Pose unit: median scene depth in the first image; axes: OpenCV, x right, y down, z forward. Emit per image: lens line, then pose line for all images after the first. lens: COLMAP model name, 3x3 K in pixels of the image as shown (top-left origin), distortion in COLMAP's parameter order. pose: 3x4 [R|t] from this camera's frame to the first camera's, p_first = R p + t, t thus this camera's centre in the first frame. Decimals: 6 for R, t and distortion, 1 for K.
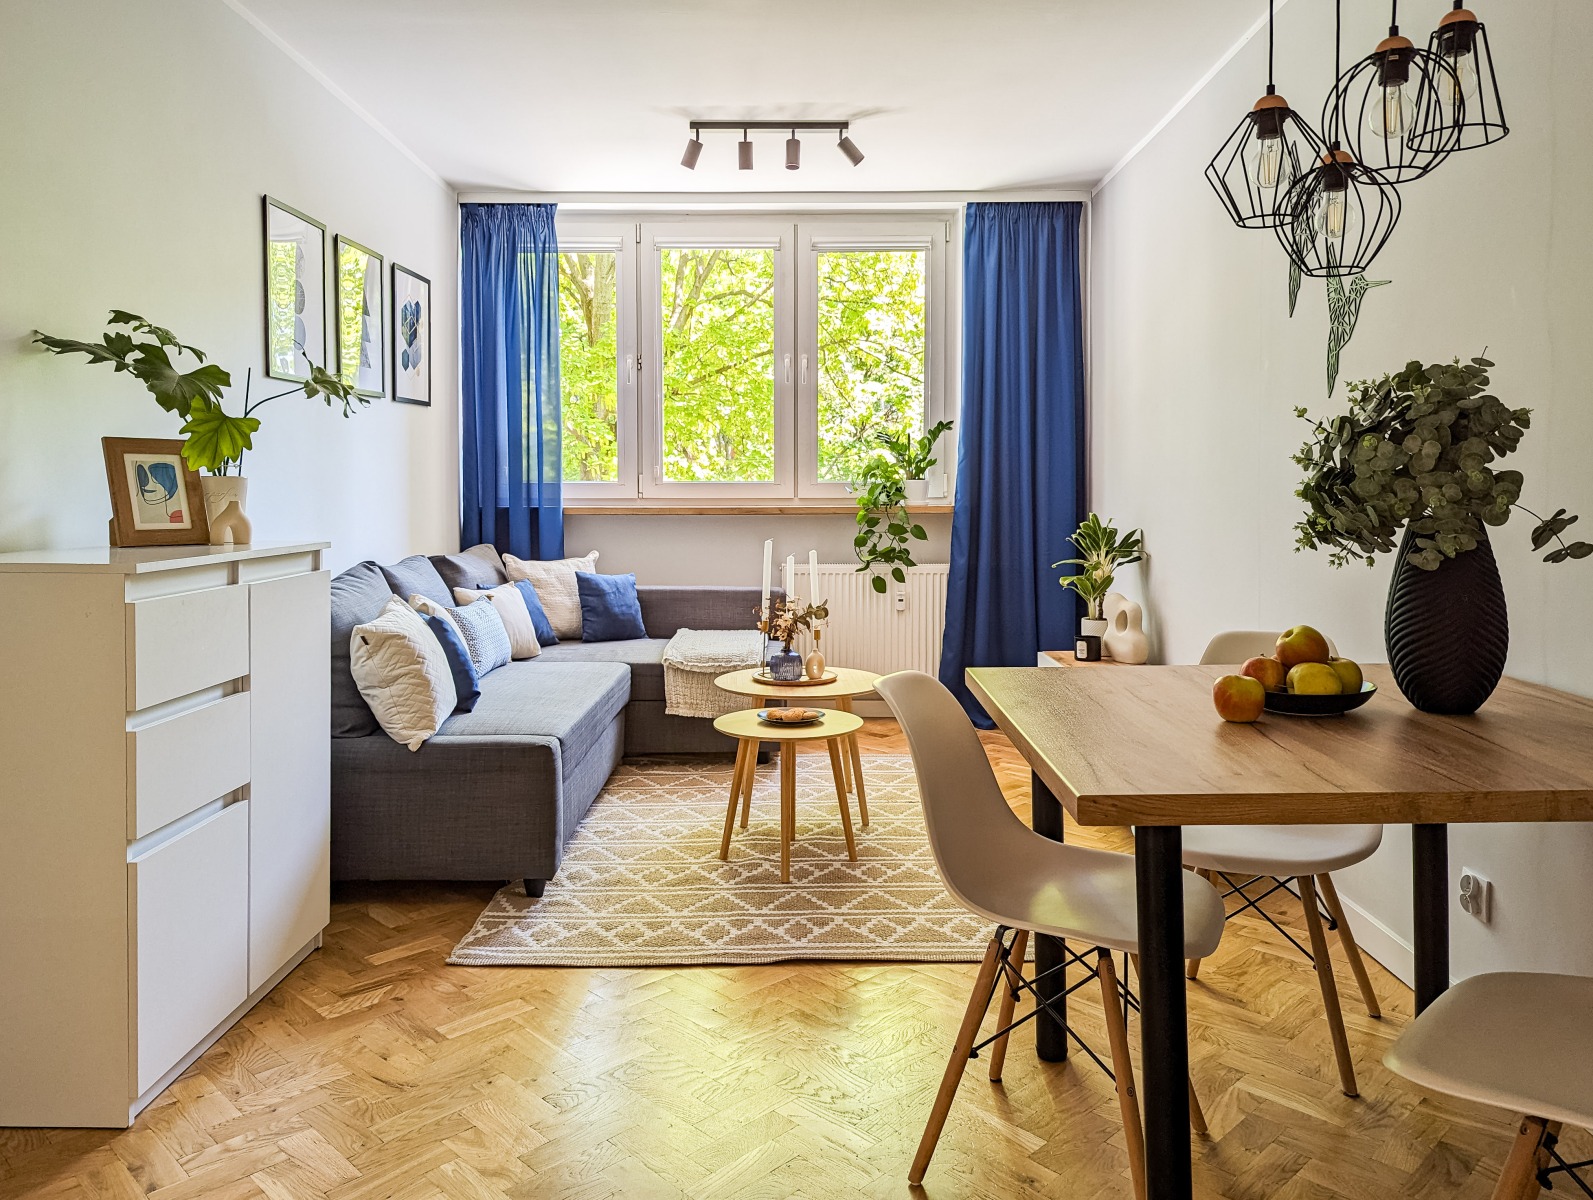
lens RADIAL K [[1274.3, 0, 796.5], [0, 1274.3, 600.0], [0, 0, 1]] dist [0.083992, -0.106928]
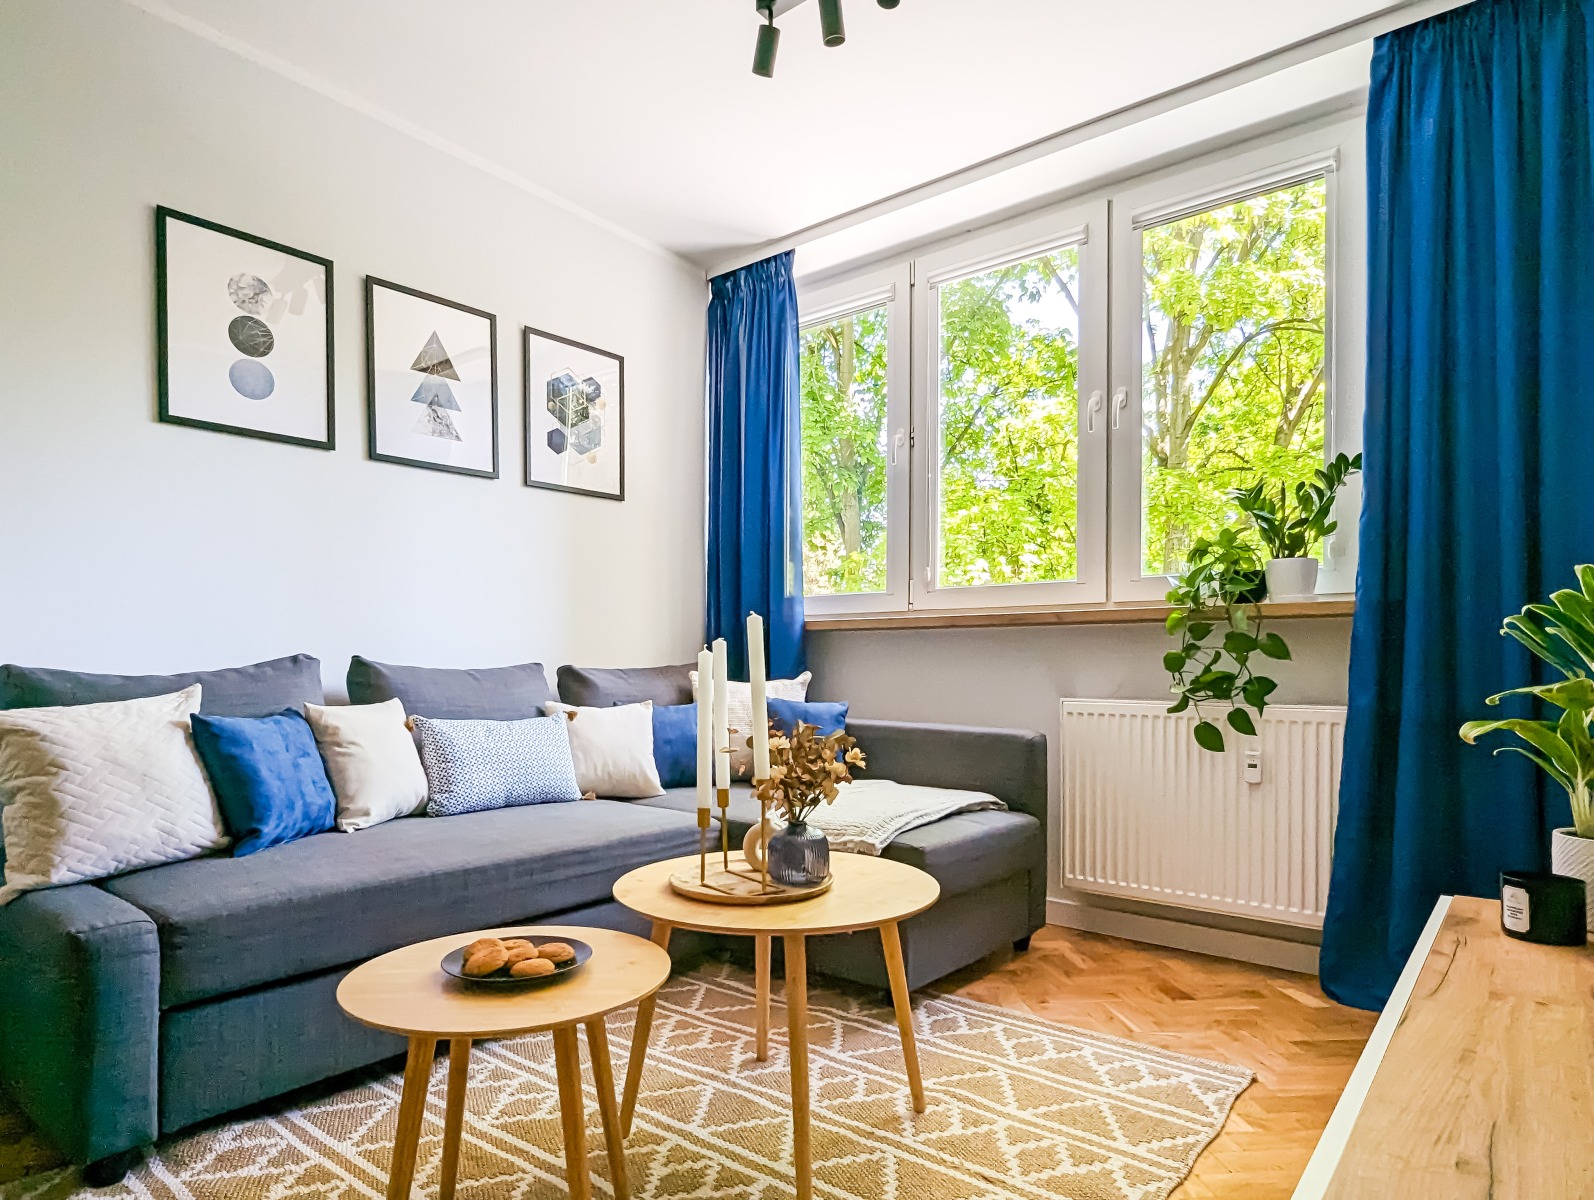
lens RADIAL K [[957.8, 0, 795.3], [0, 957.8, 687.4], [0, 0, 1]] dist [0.005543, 0.002855]
pose [[0.762664, 0.019248, -0.646508, 0.207492], [-0.068857, 0.996293, -0.051567, 0.001603], [0.643119, 0.083845, 0.761162, 0.535231]]
